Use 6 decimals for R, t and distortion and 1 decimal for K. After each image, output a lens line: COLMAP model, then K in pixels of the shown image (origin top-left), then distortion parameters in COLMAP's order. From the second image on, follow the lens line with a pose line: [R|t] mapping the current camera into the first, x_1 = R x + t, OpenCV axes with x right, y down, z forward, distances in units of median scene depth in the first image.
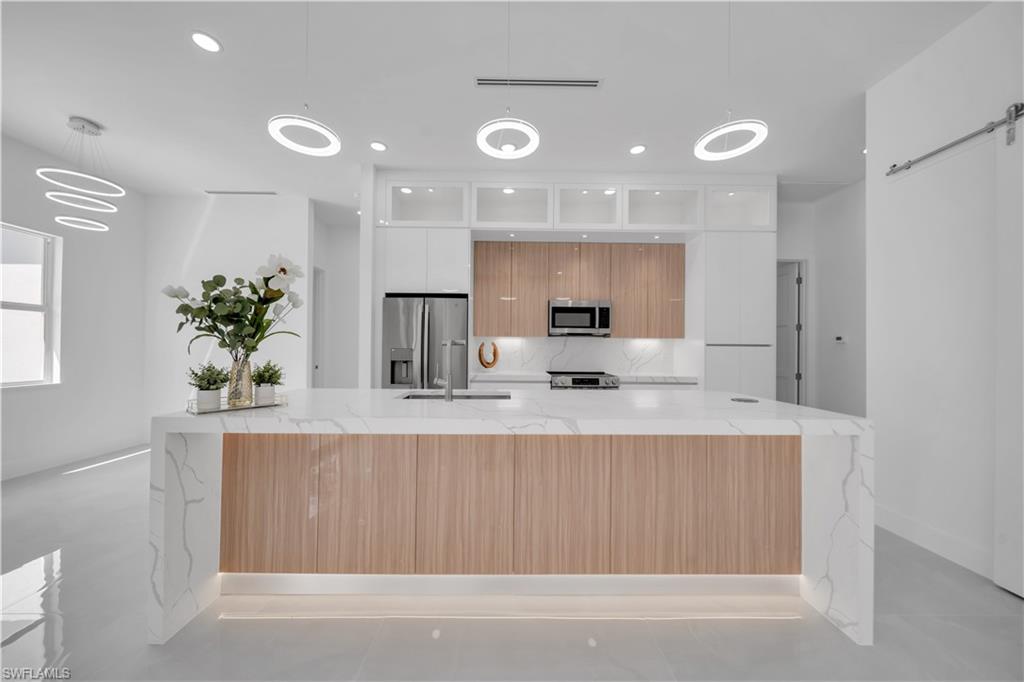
lens RADIAL K [[351.6, 0, 511.0], [0, 351.6, 348.4], [0, 0, 1]] dist [-0.001552, -0.000114]
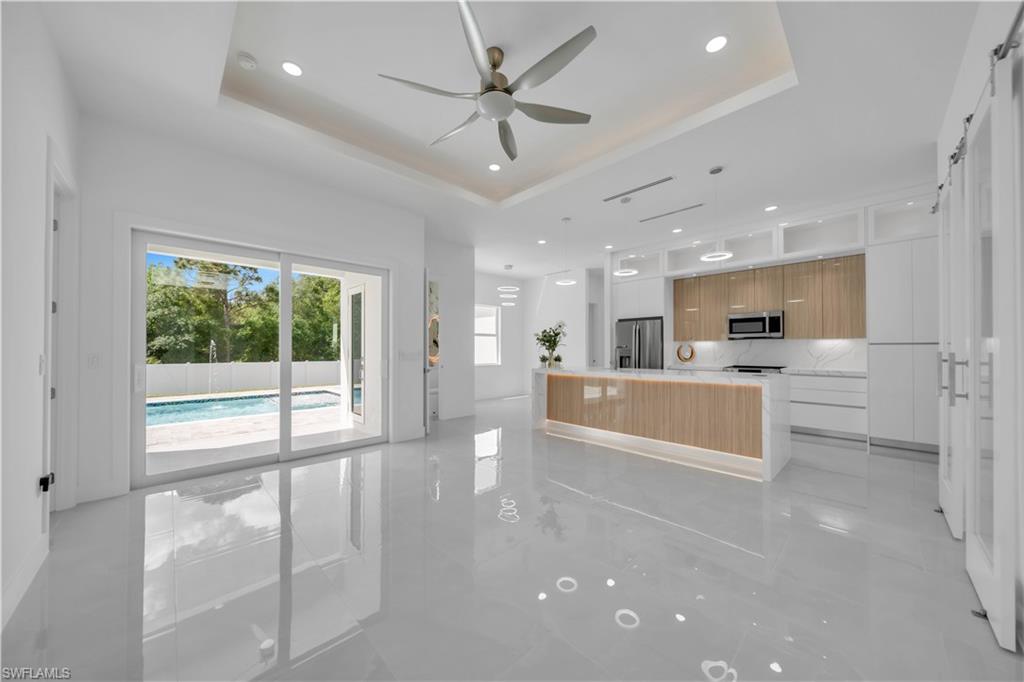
lens RADIAL K [[354.2, 0, 511.6], [0, 354.2, 347.4], [0, 0, 1]] dist [0.001593, -0.001235]
pose [[0.687443, -0.014354, -0.726096, 0.570813], [0.008551, 0.999895, -0.011670, 0.005020], [0.726188, 0.001814, 0.687494, -0.636789]]
